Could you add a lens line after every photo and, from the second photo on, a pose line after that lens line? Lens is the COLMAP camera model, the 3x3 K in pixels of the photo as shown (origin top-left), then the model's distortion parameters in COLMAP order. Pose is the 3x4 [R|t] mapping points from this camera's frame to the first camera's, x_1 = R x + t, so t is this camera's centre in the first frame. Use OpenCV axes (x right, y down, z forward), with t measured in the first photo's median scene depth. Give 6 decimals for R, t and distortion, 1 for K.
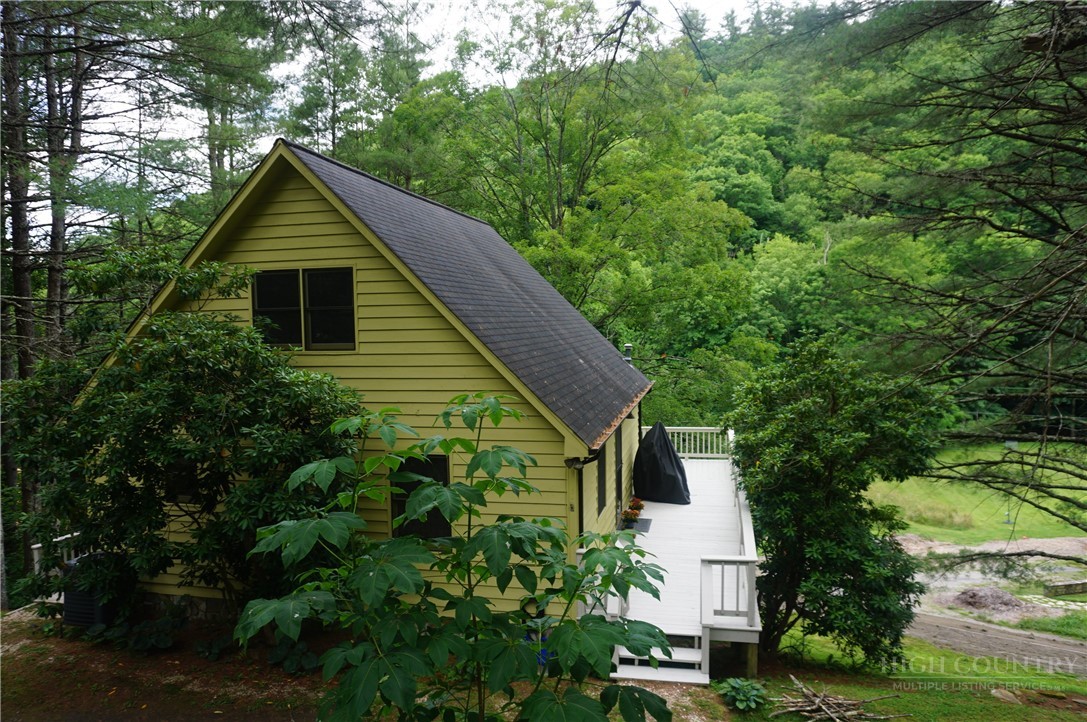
lens RADIAL K [[730.5, 0, 543.5], [0, 730.5, 361.0], [0, 0, 1]] dist [-0.045159, 0.044425]
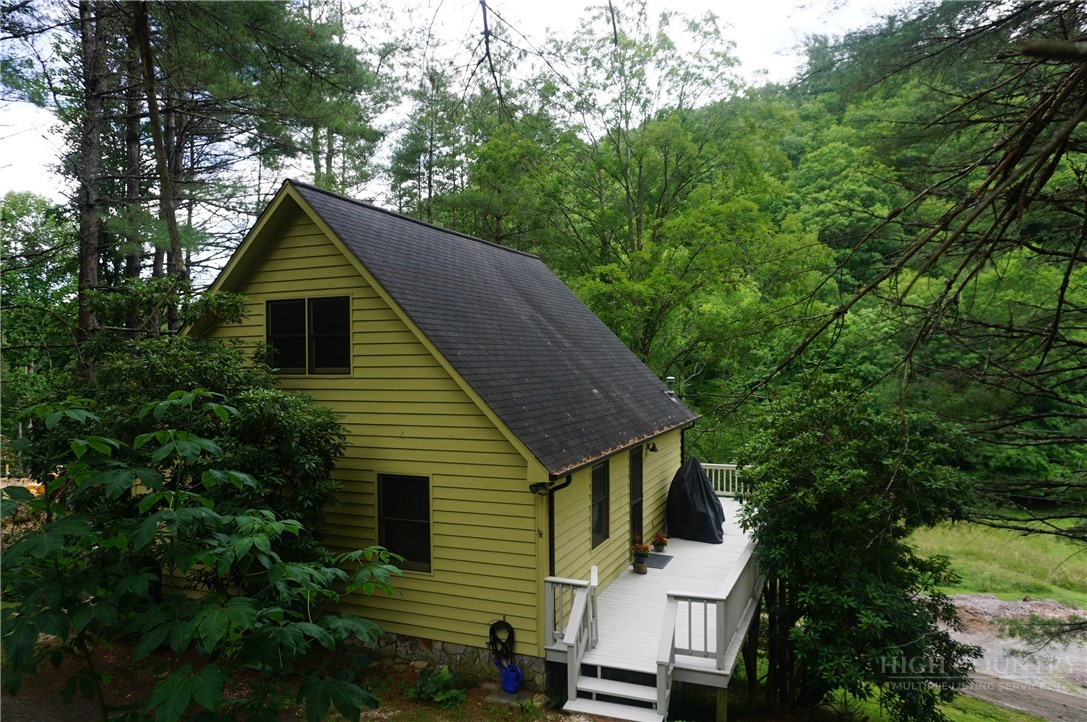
lens RADIAL K [[730.5, 0, 543.5], [0, 730.5, 361.0], [0, 0, 1]] dist [-0.045159, 0.044425]
pose [[0.985248, 0.009923, -0.170845, 0.090840], [-0.018895, 0.998522, -0.050968, 0.006624], [0.170087, 0.053444, 0.983979, 0.002701]]
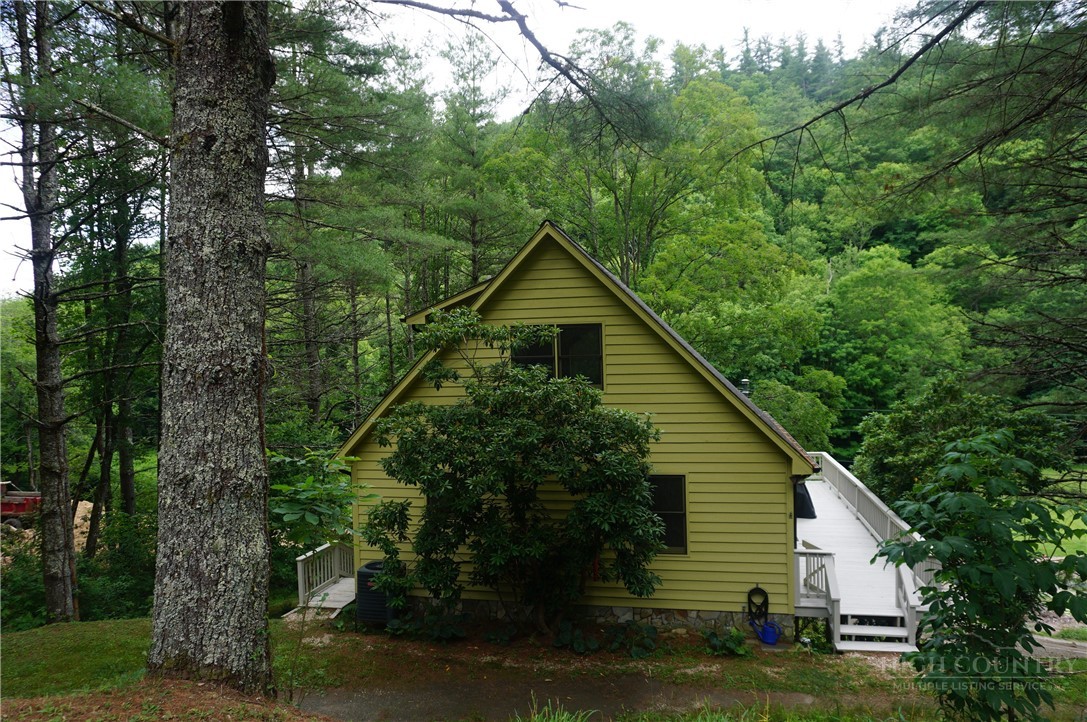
lens RADIAL K [[730.5, 0, 543.5], [0, 730.5, 361.0], [0, 0, 1]] dist [-0.045159, 0.044425]
pose [[0.999809, -0.006843, 0.018318, -0.174641], [0.007553, 0.999211, -0.039003, -0.007880], [-0.018036, 0.039134, 0.999071, -0.105763]]
